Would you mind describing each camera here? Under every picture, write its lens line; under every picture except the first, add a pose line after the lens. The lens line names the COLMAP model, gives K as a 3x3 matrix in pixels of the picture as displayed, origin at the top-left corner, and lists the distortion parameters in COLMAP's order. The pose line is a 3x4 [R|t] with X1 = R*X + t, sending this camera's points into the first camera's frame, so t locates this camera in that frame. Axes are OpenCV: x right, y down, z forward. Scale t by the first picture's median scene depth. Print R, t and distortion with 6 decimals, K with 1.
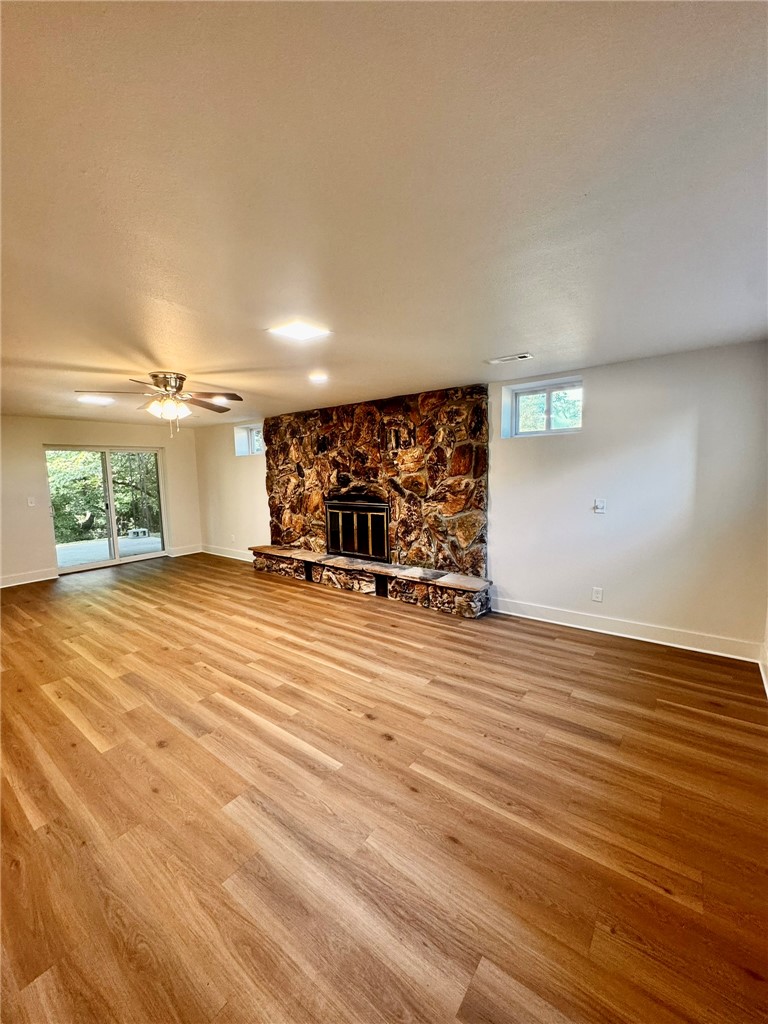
lens RADIAL K [[409.6, 0, 384.0], [0, 409.6, 512.0], [0, 0, 1]] dist [-0.002198, -0.000335]
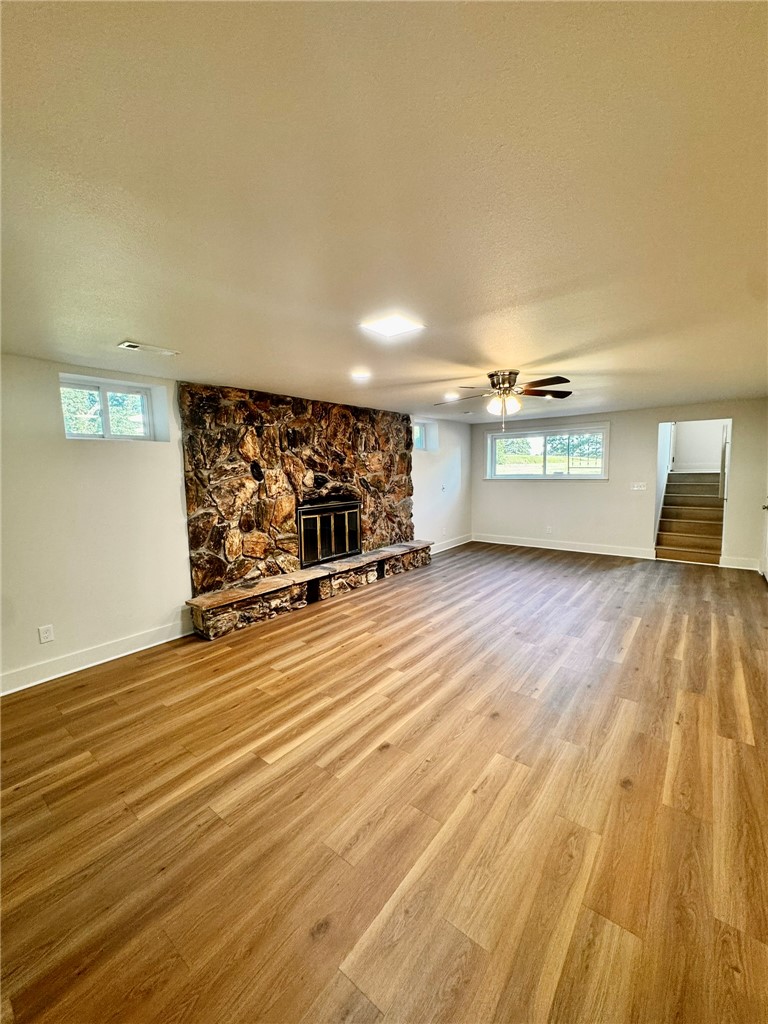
lens RADIAL K [[409.6, 0, 384.0], [0, 409.6, 512.0], [0, 0, 1]] dist [-0.002198, -0.000335]
pose [[0.016926, -0.084050, 0.996318, -1.106723], [0.123545, 0.989000, 0.081334, -0.071592], [-0.992195, 0.121713, 0.027124, 0.906110]]
